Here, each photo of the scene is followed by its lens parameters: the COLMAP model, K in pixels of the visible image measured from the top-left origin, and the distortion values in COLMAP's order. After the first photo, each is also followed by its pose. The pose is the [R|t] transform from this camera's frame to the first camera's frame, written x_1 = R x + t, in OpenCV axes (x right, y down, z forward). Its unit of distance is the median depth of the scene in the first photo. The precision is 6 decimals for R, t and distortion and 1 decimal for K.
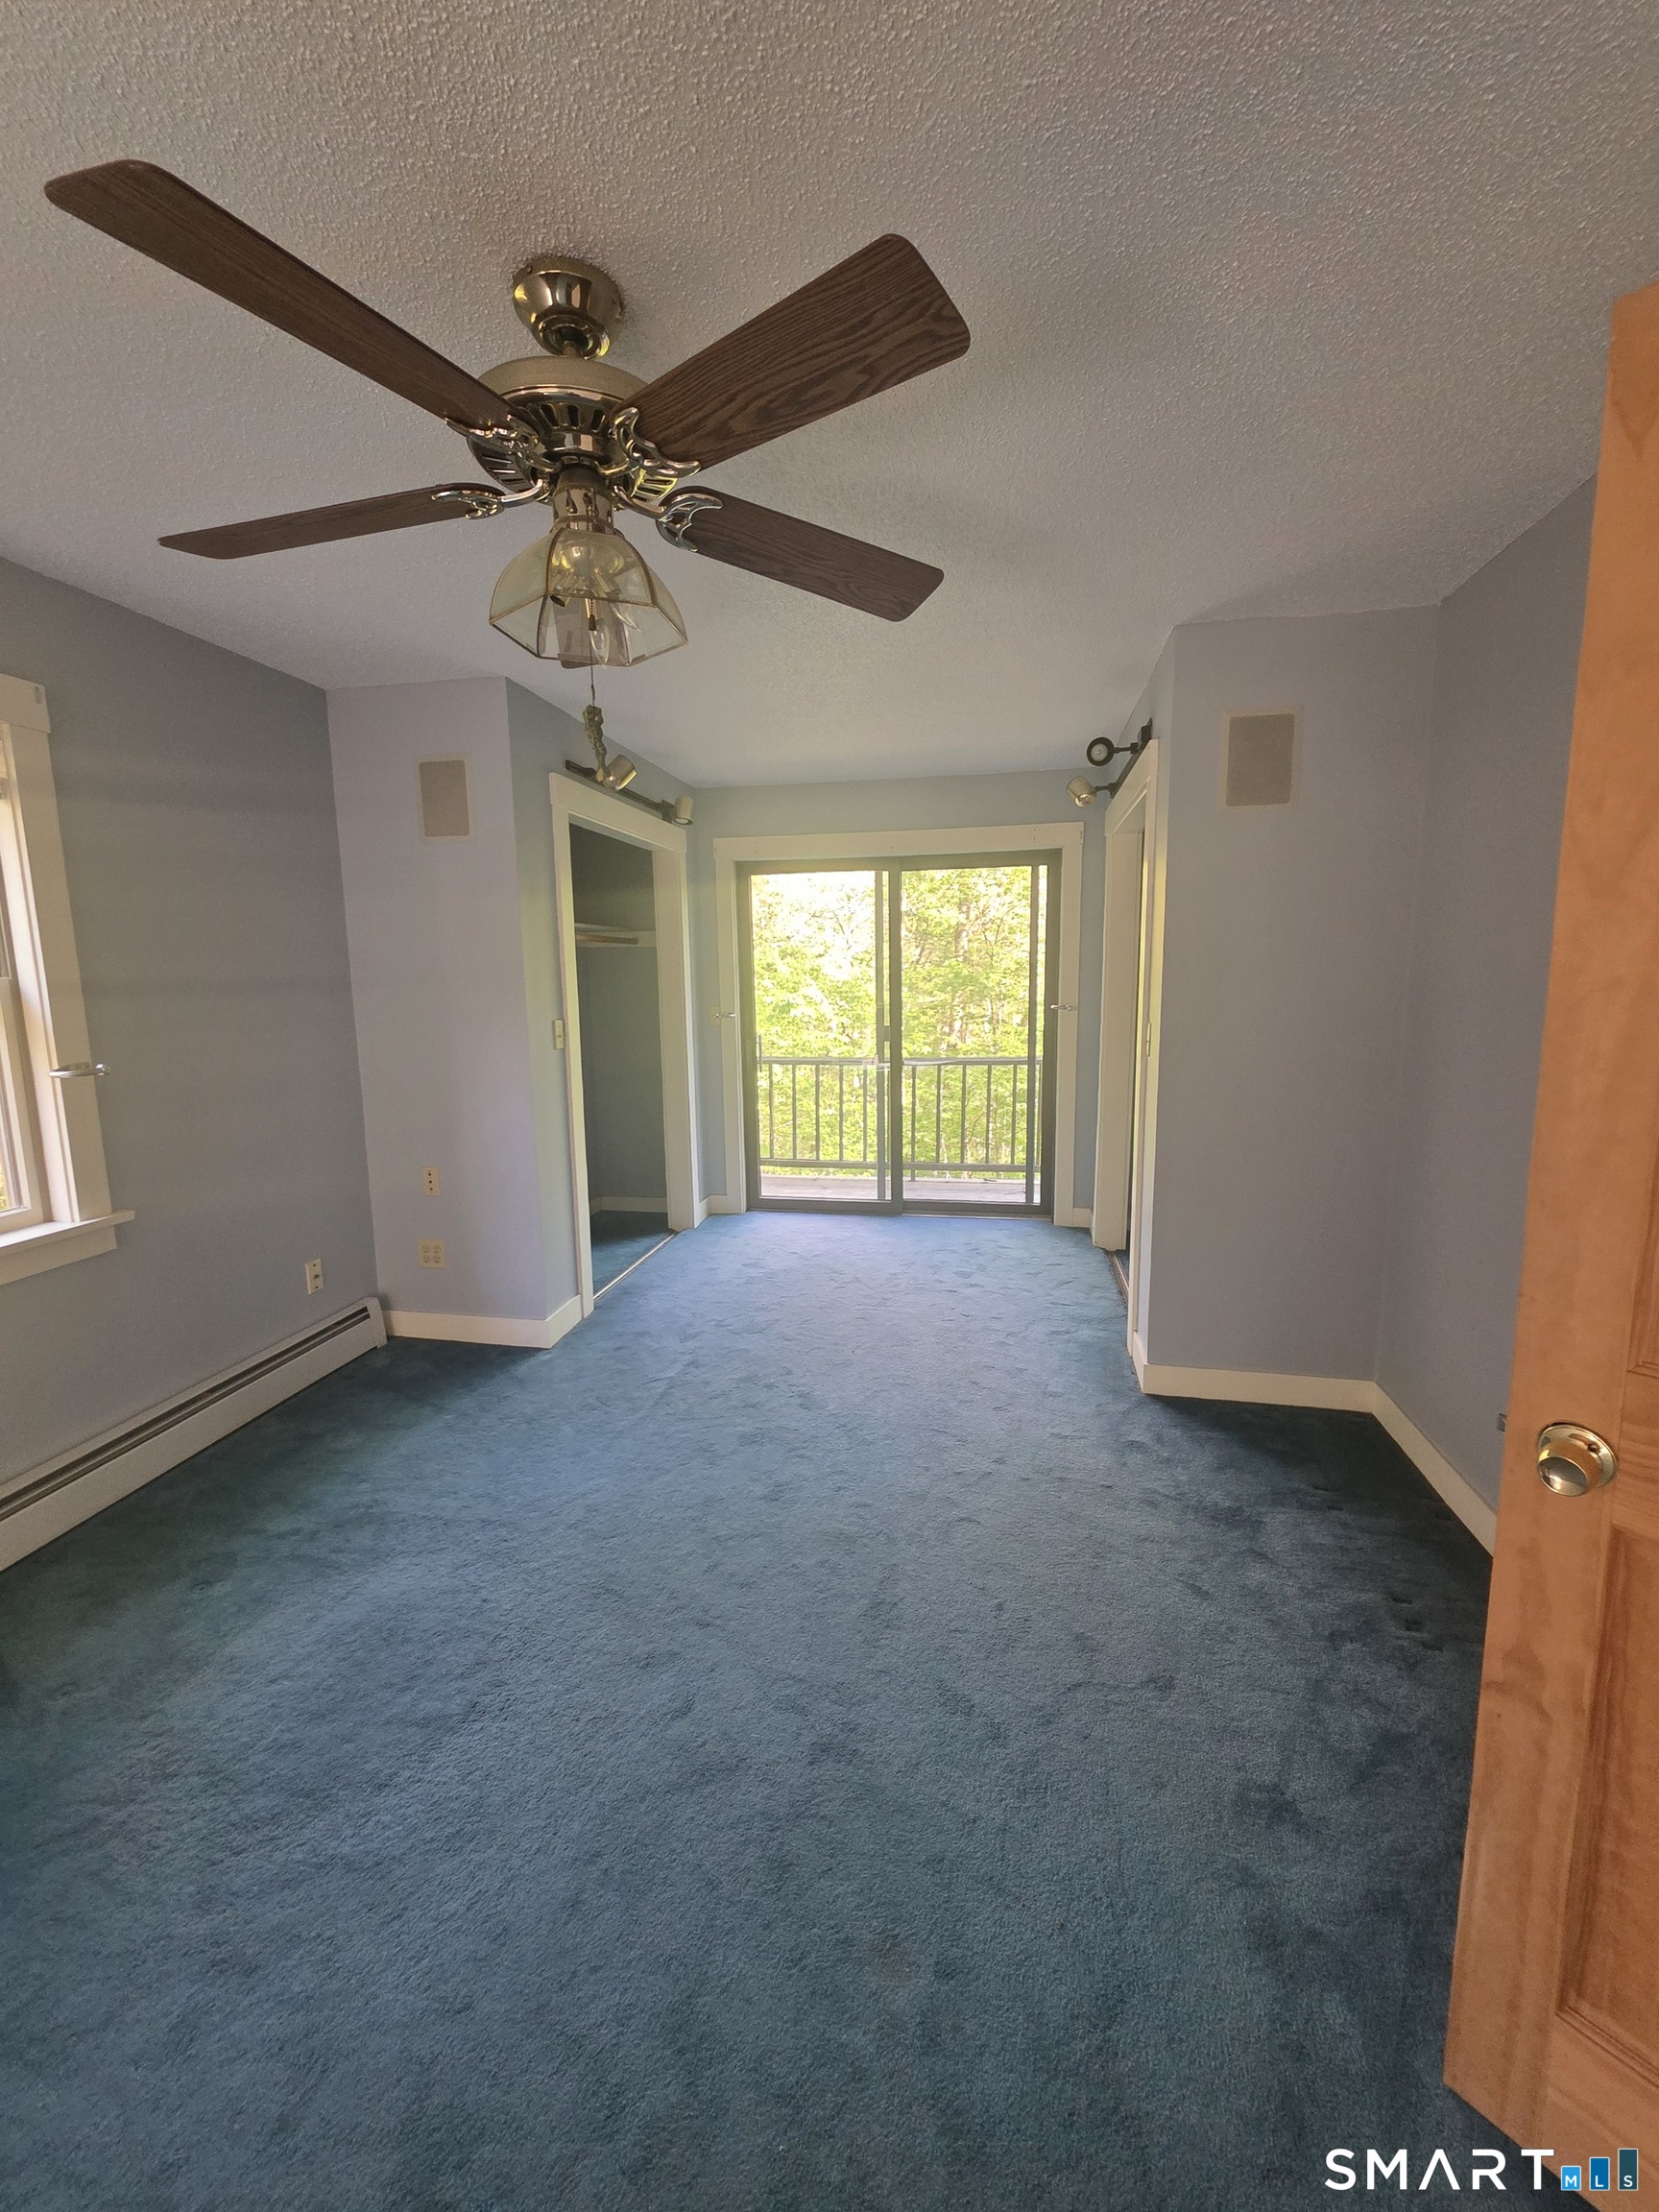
lens RADIAL K [[880.4, 0, 847.4], [0, 880.4, 1101.5], [0, 0, 1]] dist [0.002176, 0.000187]
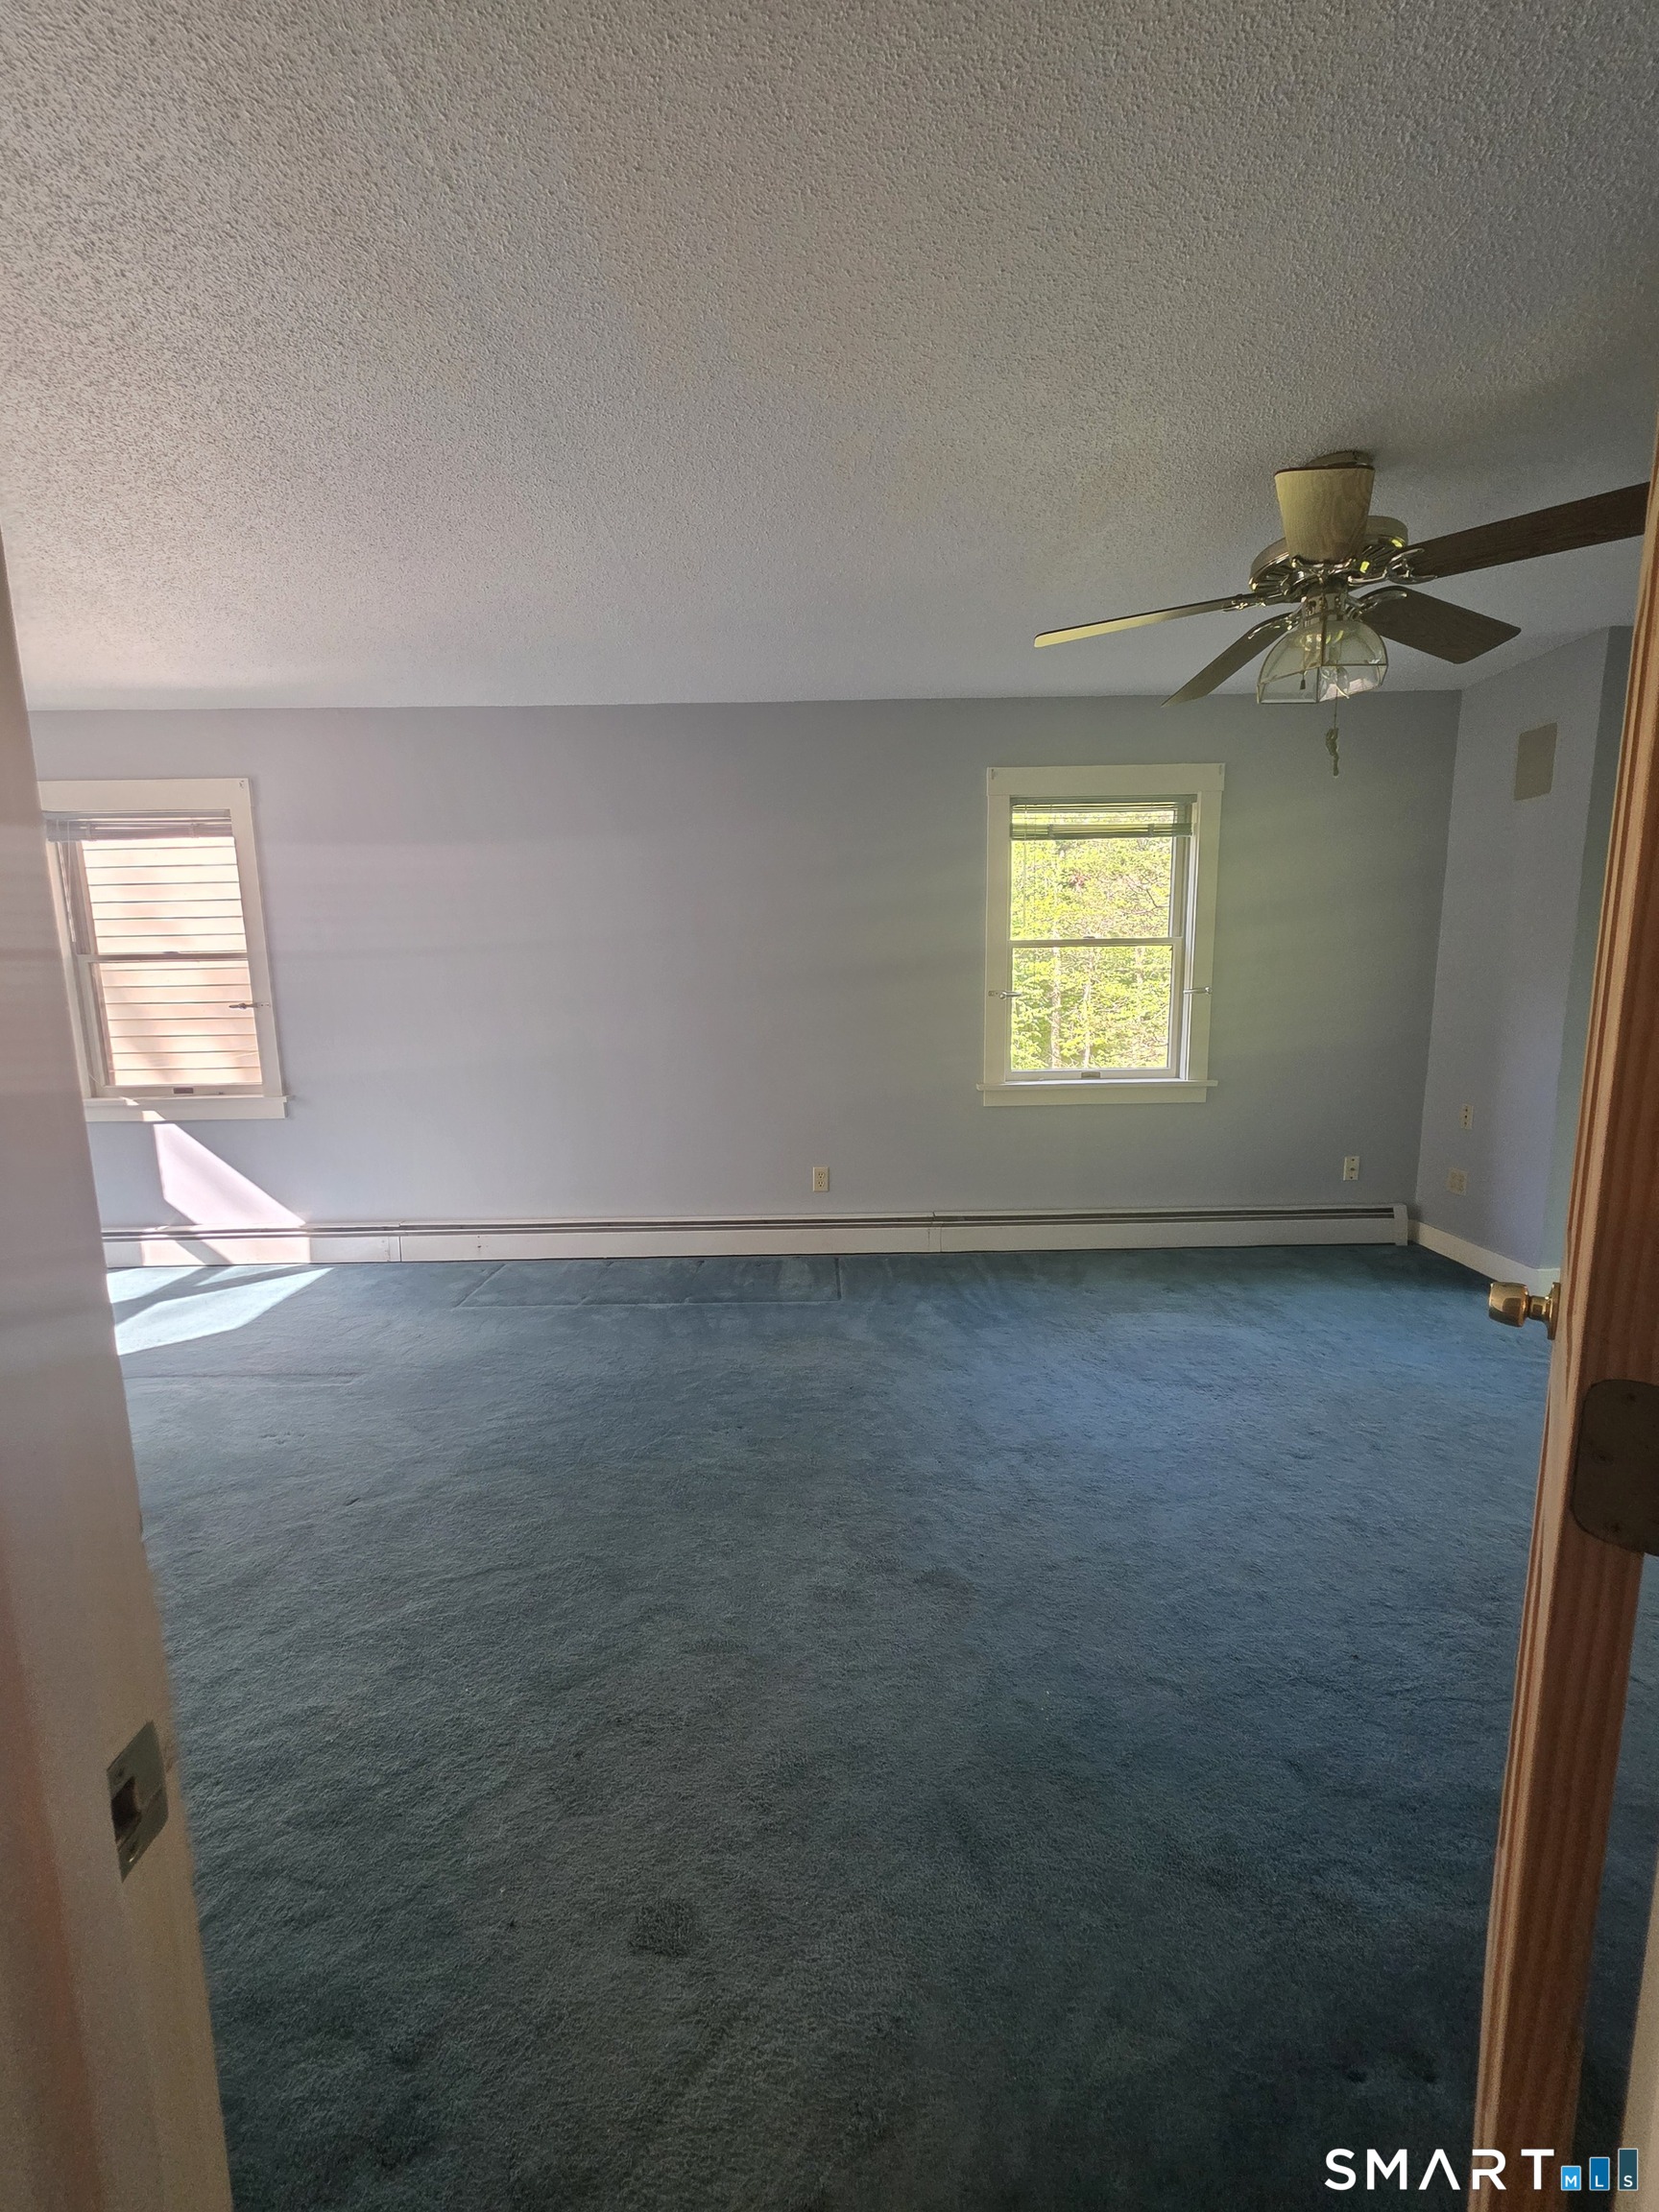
lens RADIAL K [[880.4, 0, 847.4], [0, 880.4, 1101.5], [0, 0, 1]] dist [0.002176, 0.000187]
pose [[0.226663, 0.148342, -0.962610, 0.620255], [-0.122648, 0.984813, 0.122884, 0.045561], [0.966220, 0.090209, 0.241414, -0.042984]]
